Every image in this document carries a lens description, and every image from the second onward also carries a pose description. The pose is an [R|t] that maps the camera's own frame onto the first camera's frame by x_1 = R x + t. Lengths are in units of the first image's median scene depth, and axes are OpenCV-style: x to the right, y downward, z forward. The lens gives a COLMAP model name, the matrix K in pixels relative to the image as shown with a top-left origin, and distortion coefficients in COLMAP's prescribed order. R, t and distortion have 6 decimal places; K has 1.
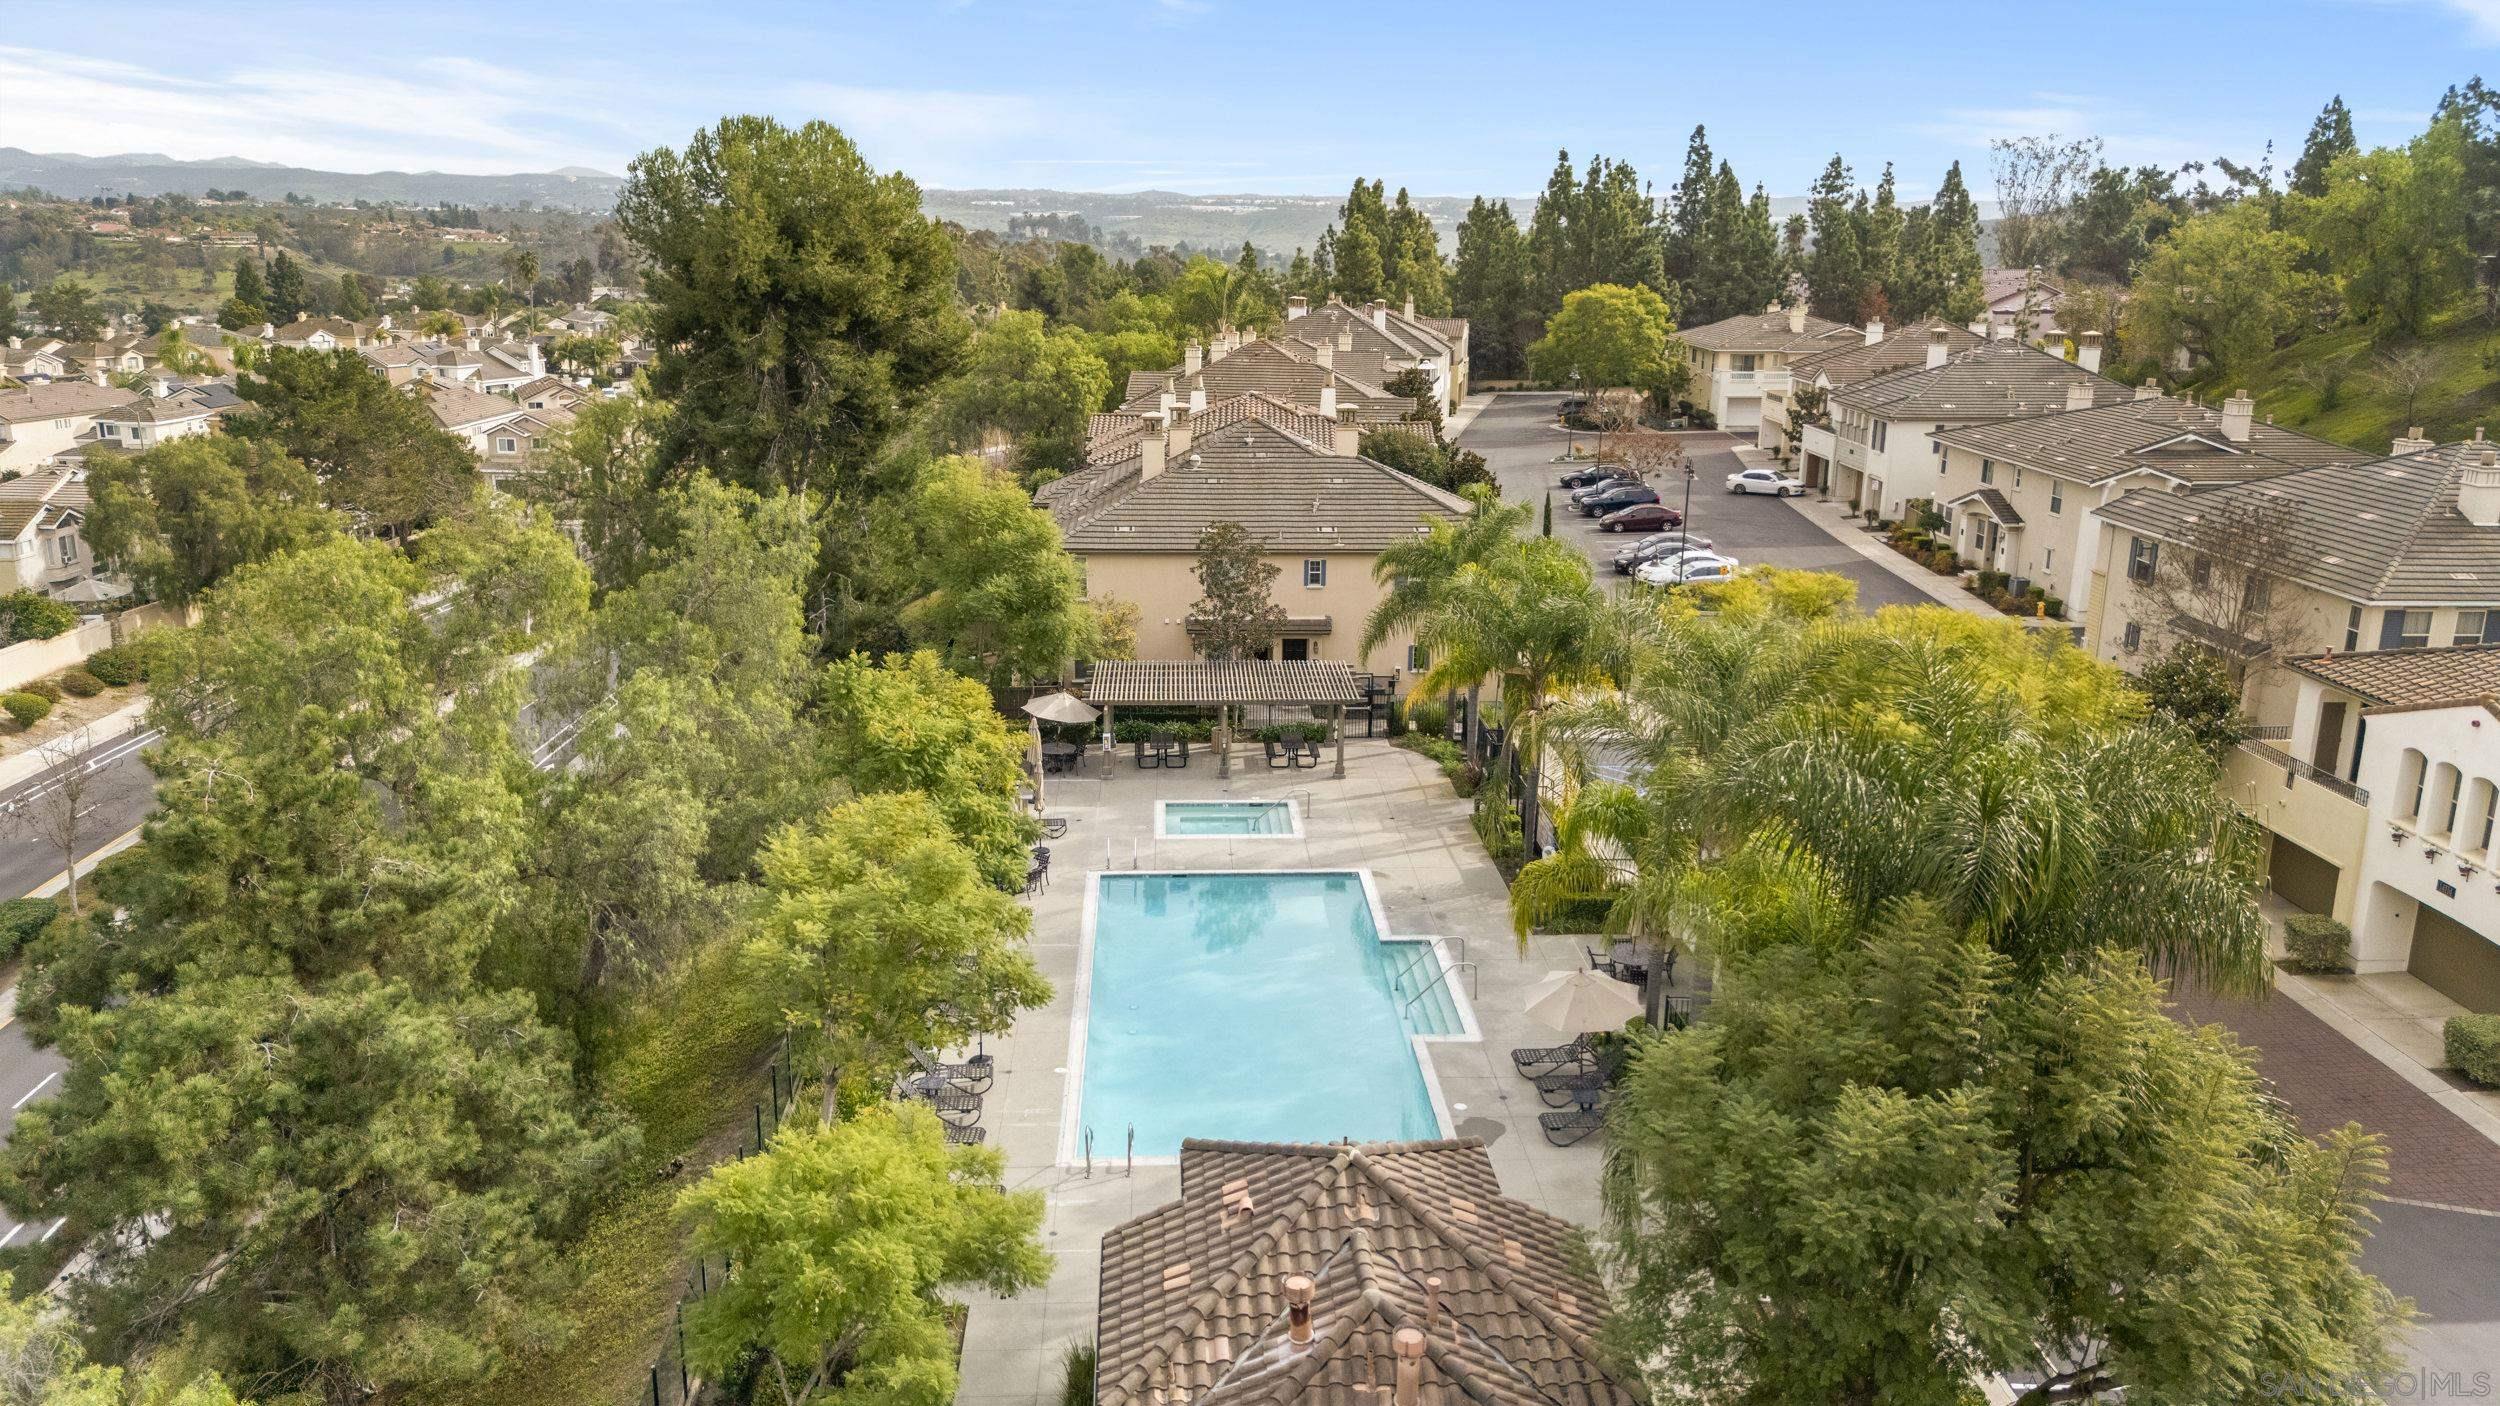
lens RADIAL K [[1831.5, 0, 1243.2], [0, 1831.5, 722.2], [0, 0, 1]] dist [0.063373, -0.061208]
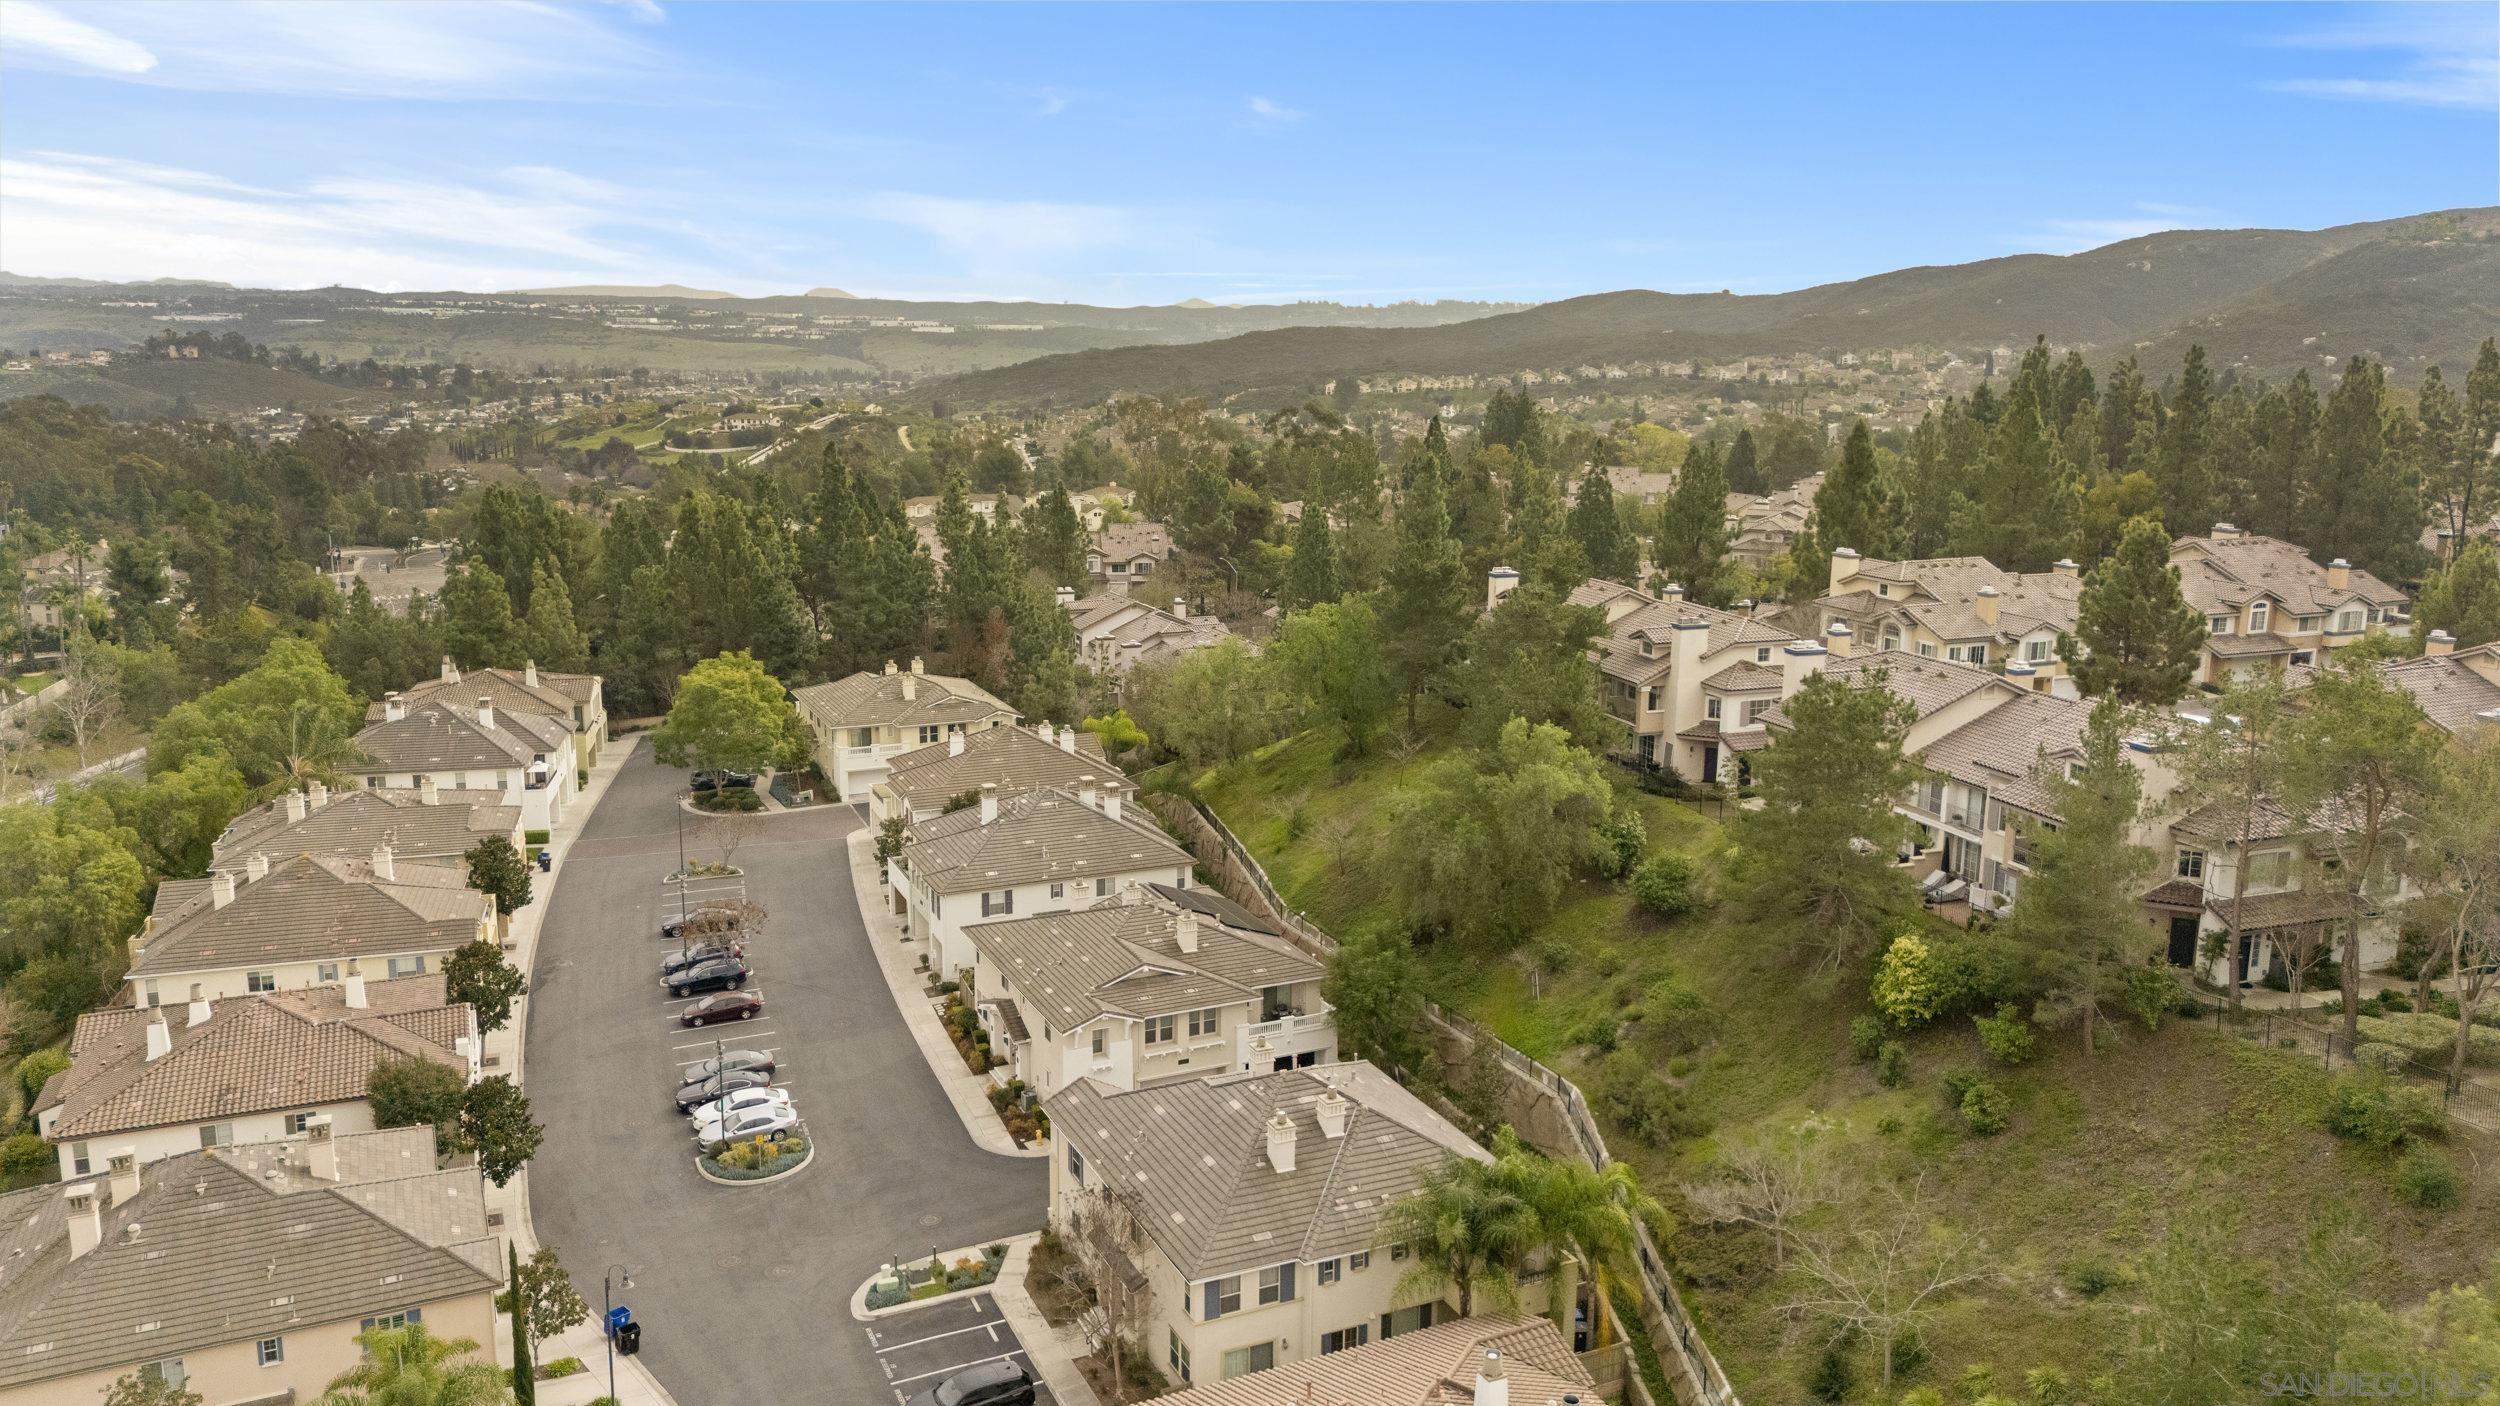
lens RADIAL K [[1831.5, 0, 1257.9], [0, 1831.5, 691.5], [0, 0, 1]] dist [0.063373, -0.061208]
pose [[0.919736, -0.074653, 0.385374, 0.075463], [0.099709, 0.993980, -0.045417, -0.149763], [-0.379663, 0.080197, 0.921642, -0.069890]]
